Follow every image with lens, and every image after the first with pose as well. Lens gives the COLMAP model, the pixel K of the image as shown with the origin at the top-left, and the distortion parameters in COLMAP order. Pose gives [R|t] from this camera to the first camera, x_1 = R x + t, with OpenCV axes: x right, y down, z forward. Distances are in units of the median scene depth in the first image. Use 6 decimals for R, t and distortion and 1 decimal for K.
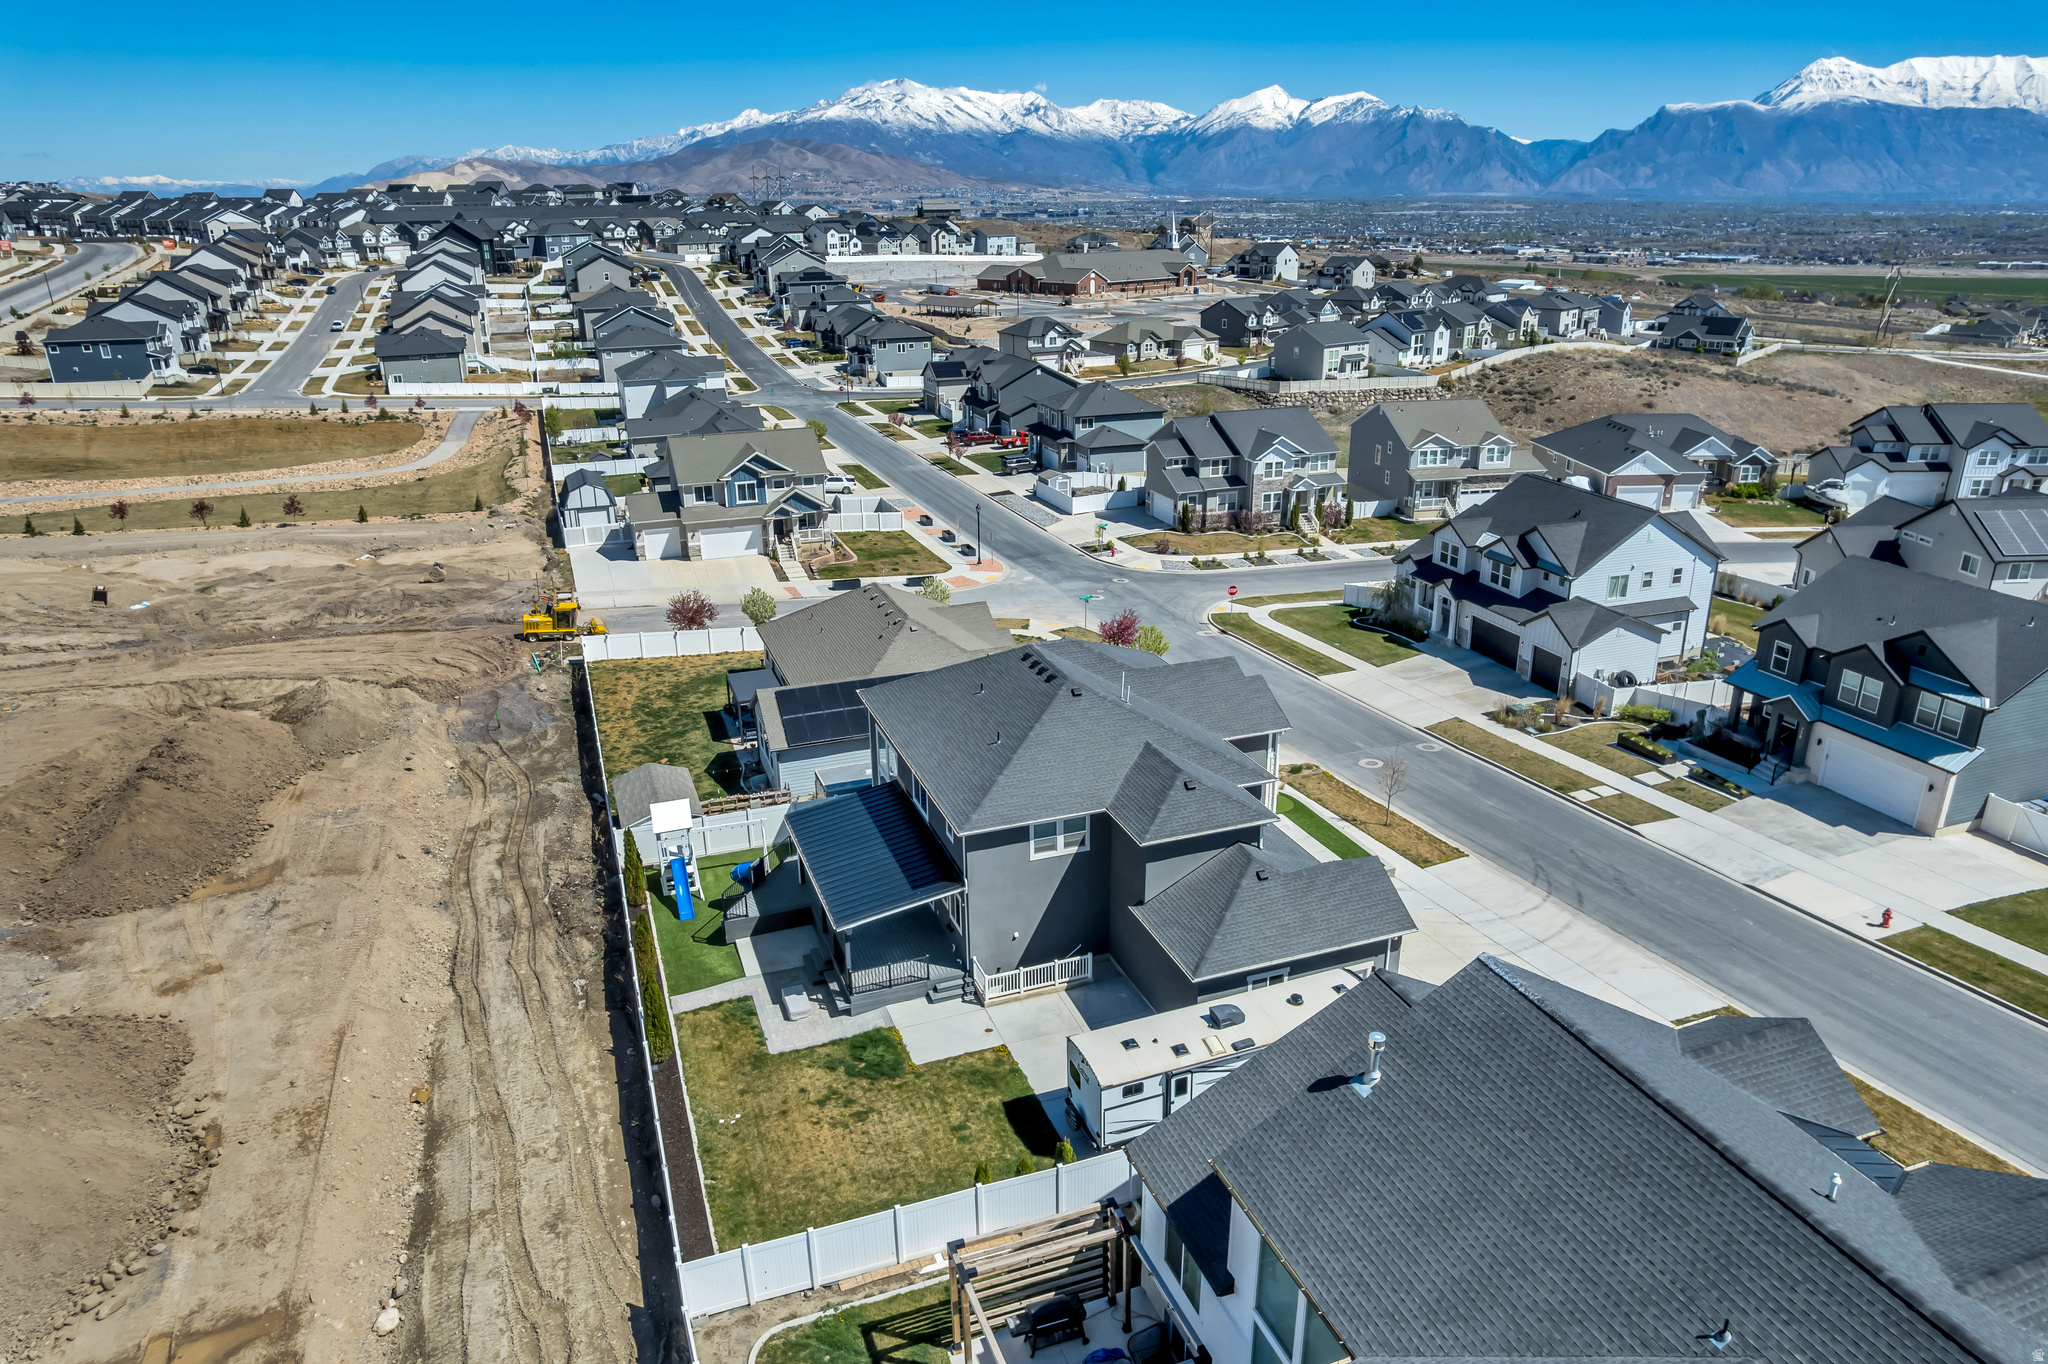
lens RADIAL K [[1318.7, 0, 1031.7], [0, 1318.7, 672.5], [0, 0, 1]] dist [-0.080140, 0.071380]
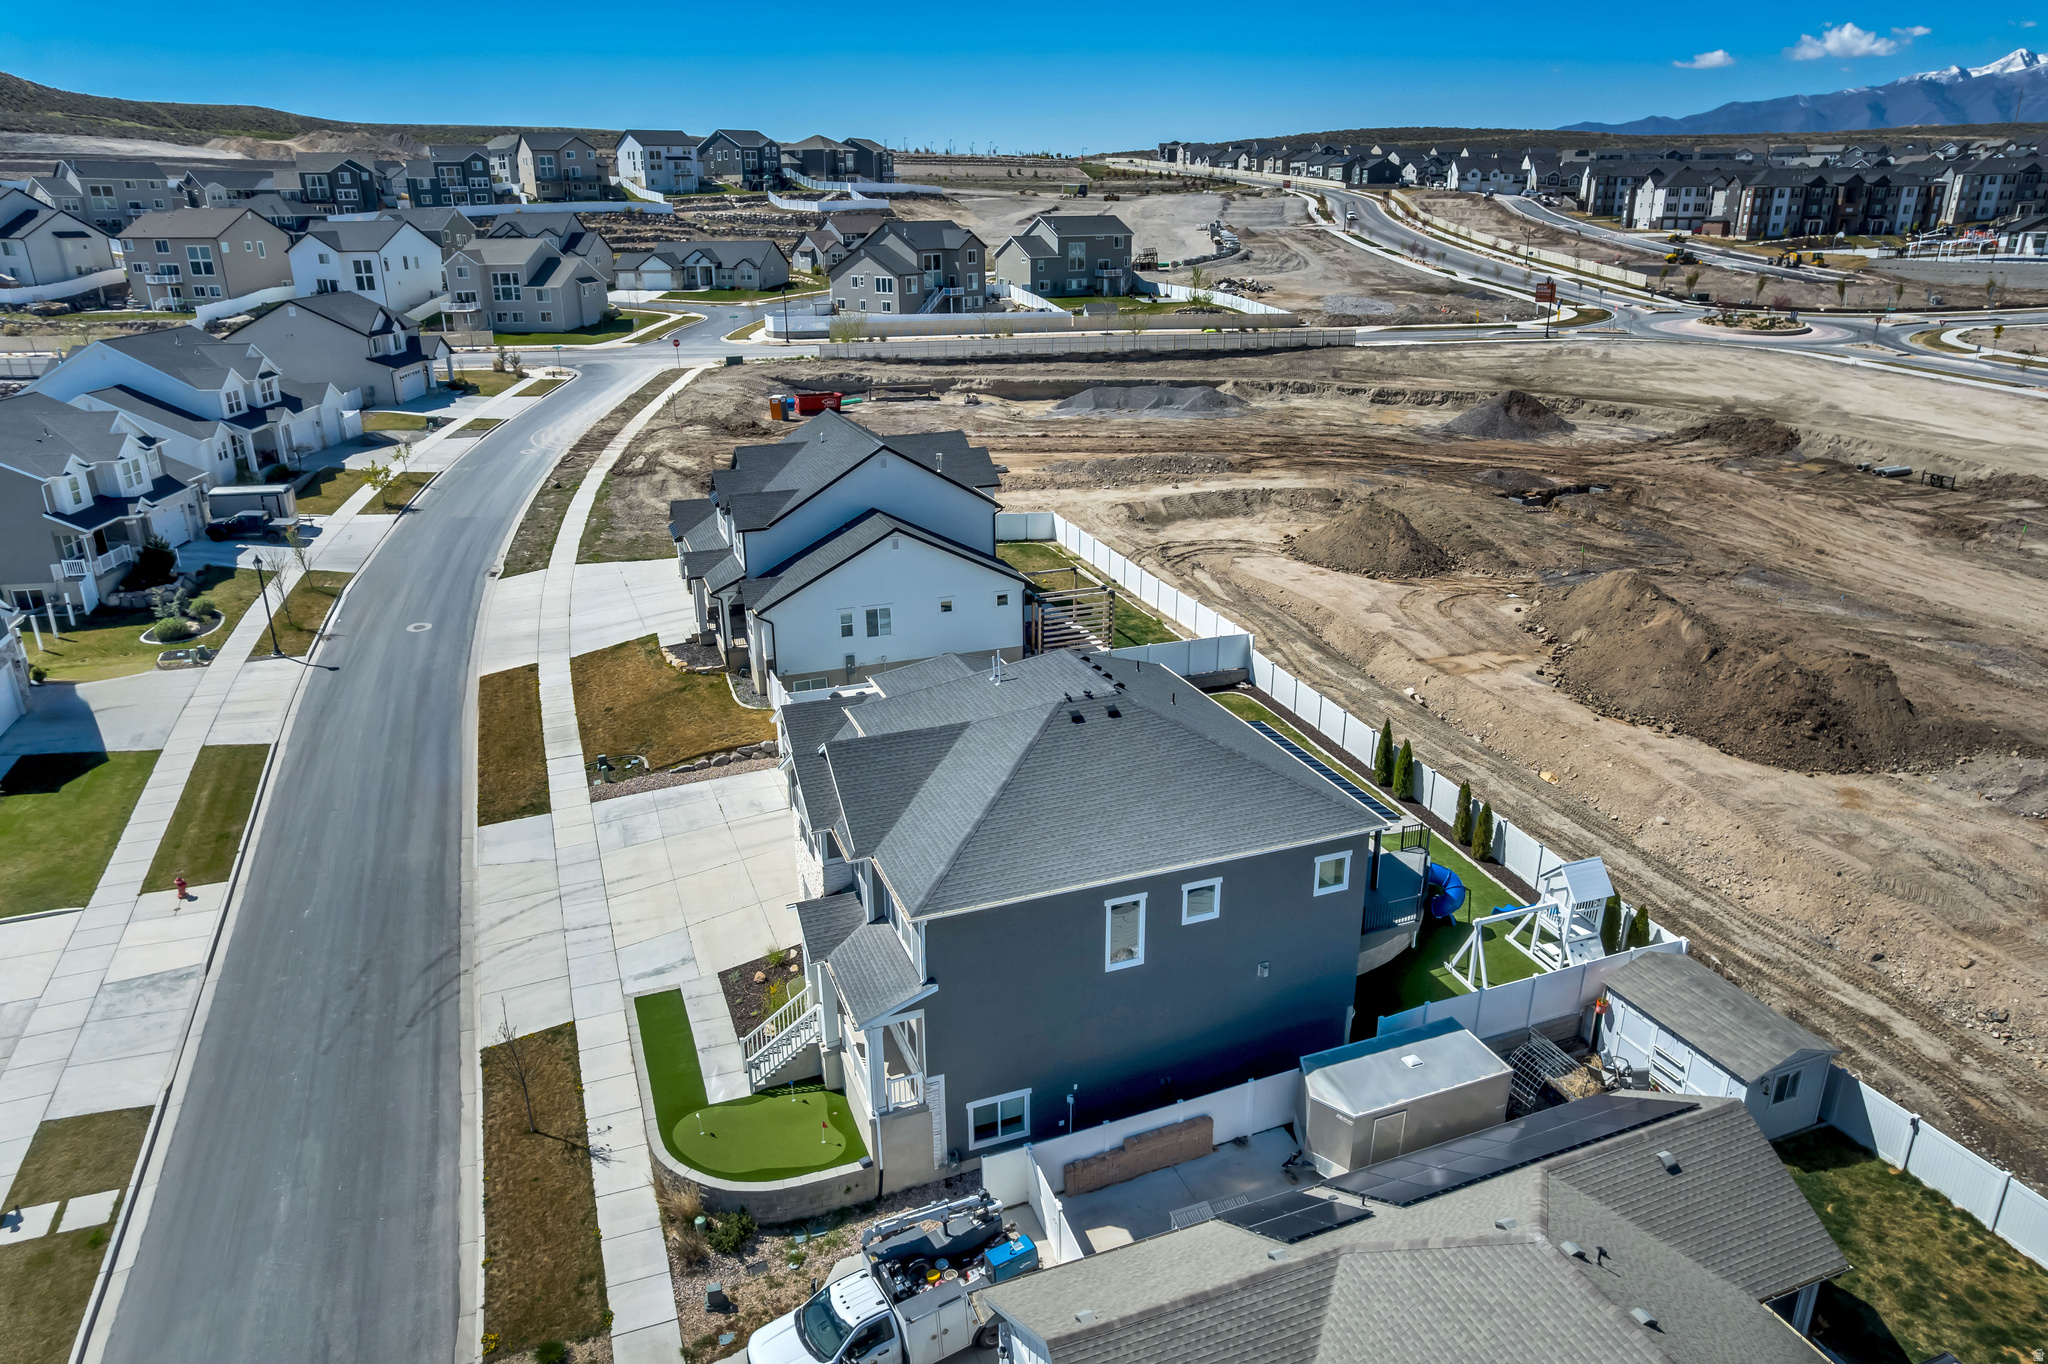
lens RADIAL K [[1318.7, 0, 1032.6], [0, 1318.7, 673.2], [0, 0, 1]] dist [-0.080140, 0.071380]
pose [[-0.999819, 0.018546, -0.004230, 0.025342], [0.011548, 0.768474, 0.639776, -0.257337], [0.015116, 0.639612, -0.768550, 0.810492]]
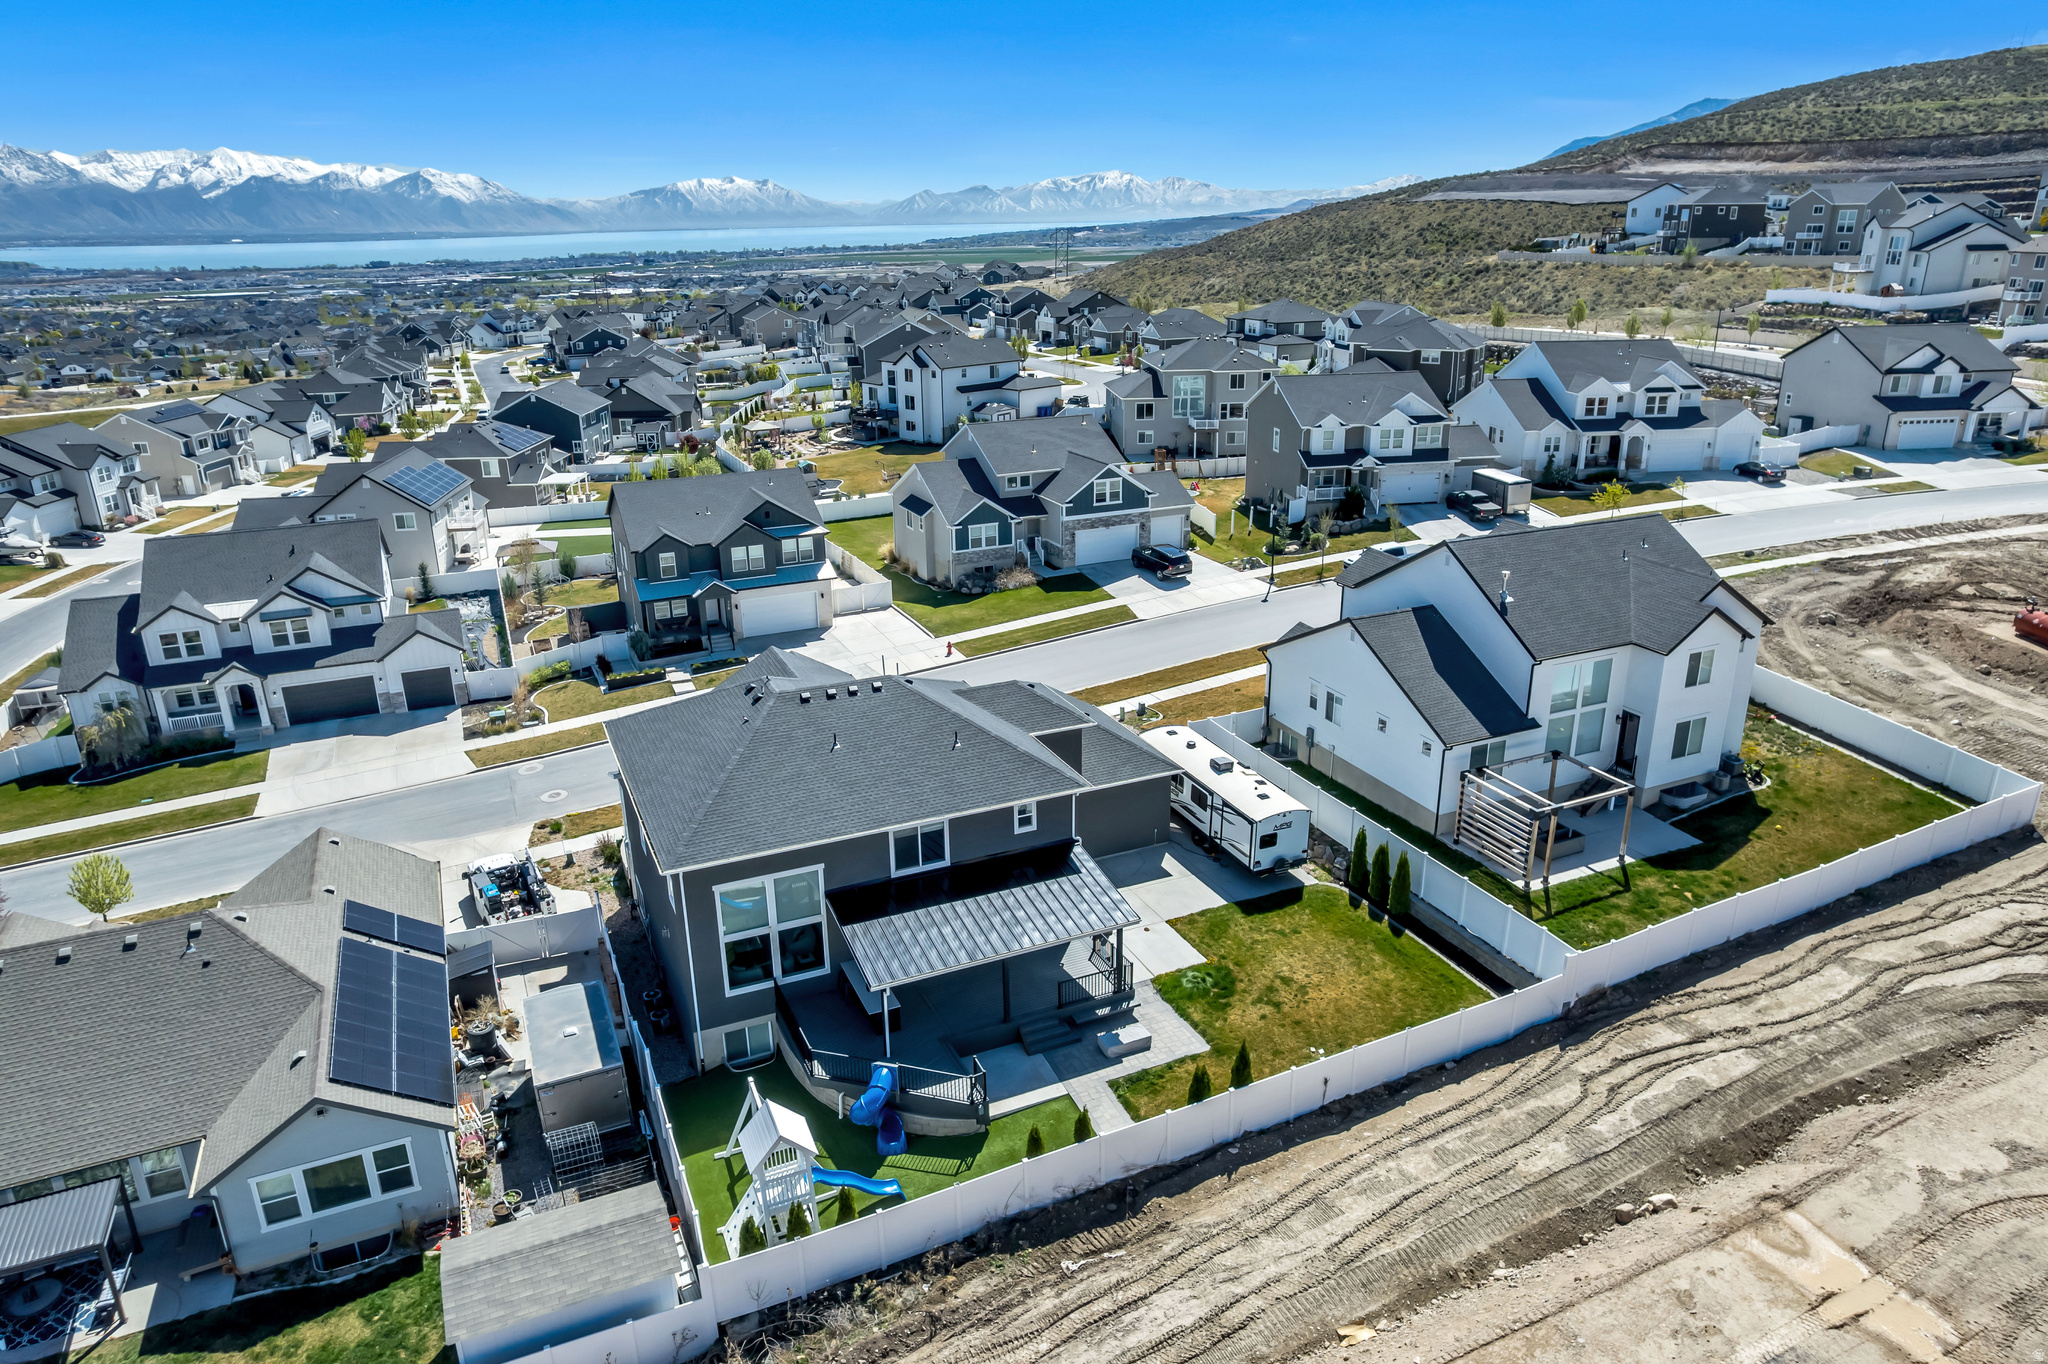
lens RADIAL K [[1318.7, 0, 1034.3], [0, 1318.7, 675.8], [0, 0, 1]] dist [-0.080140, 0.071380]
pose [[-0.069551, -0.322604, 0.943975, -0.432839], [0.350989, 0.877849, 0.325865, -0.132674], [-0.933793, 0.353990, 0.052175, 0.414847]]
